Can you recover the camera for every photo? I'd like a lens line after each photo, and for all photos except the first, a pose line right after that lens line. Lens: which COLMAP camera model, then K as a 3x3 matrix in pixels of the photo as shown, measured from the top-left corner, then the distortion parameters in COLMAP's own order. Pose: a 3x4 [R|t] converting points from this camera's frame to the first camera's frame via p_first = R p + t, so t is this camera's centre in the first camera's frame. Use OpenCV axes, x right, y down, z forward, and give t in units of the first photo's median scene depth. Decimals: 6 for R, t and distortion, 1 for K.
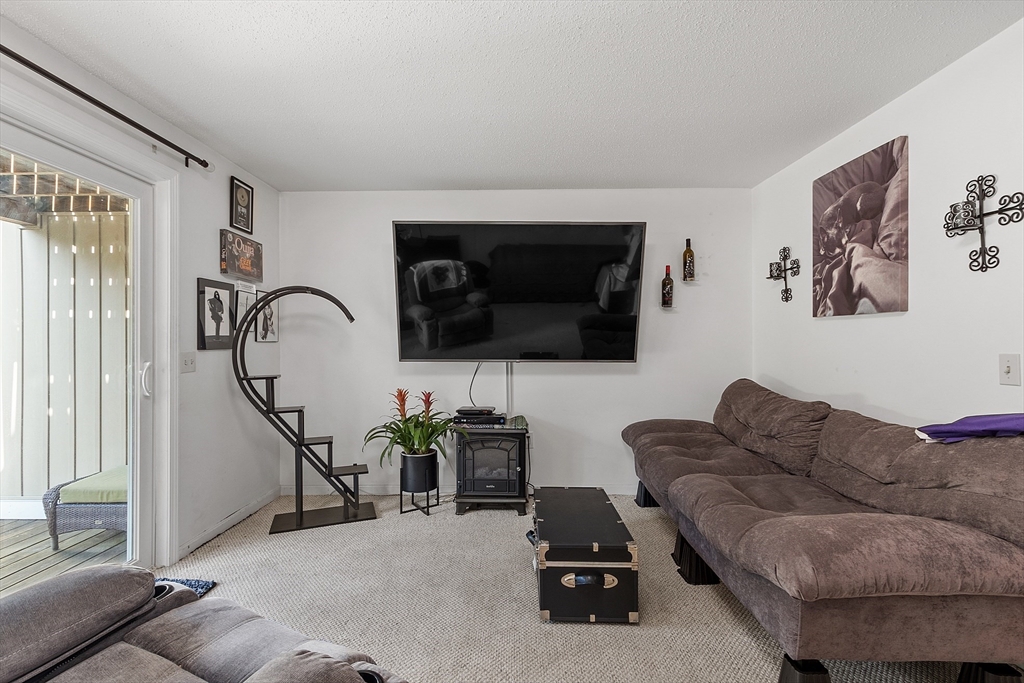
lens RADIAL K [[451.6, 0, 512.0], [0, 451.6, 341.5], [0, 0, 1]] dist [0.000456, 0.000063]
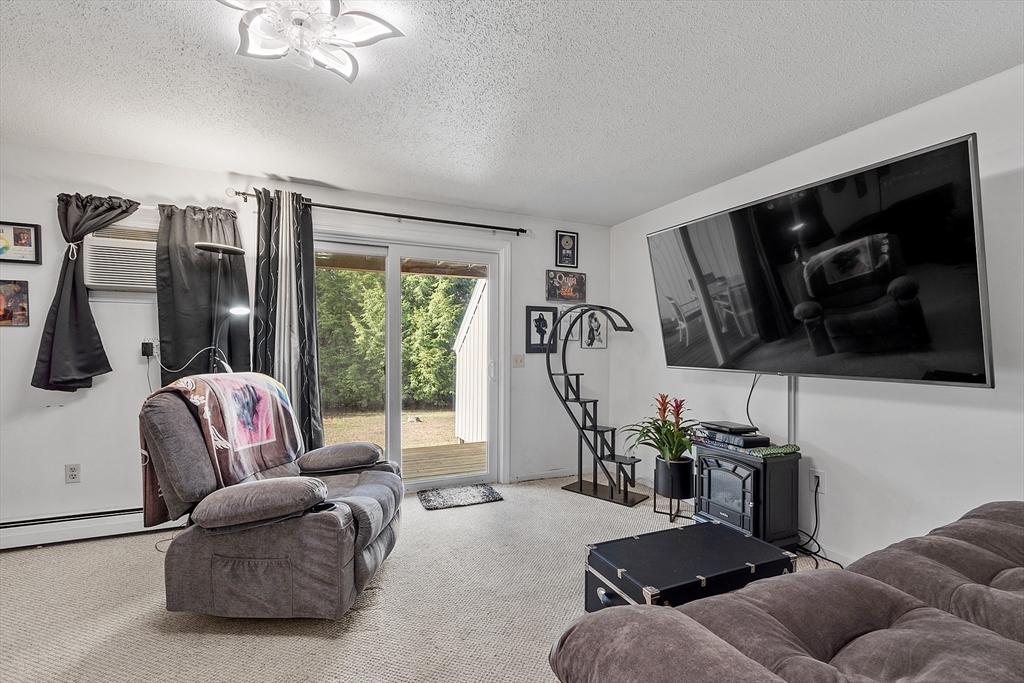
lens RADIAL K [[449.3, 0, 509.0], [0, 449.3, 352.2], [0, 0, 1]] dist [0.001145, 0.000037]
pose [[0.430531, 0.013069, -0.902481, 0.560806], [-0.003624, 0.999912, 0.012751, -0.003172], [0.902568, -0.002219, 0.430541, 0.249811]]
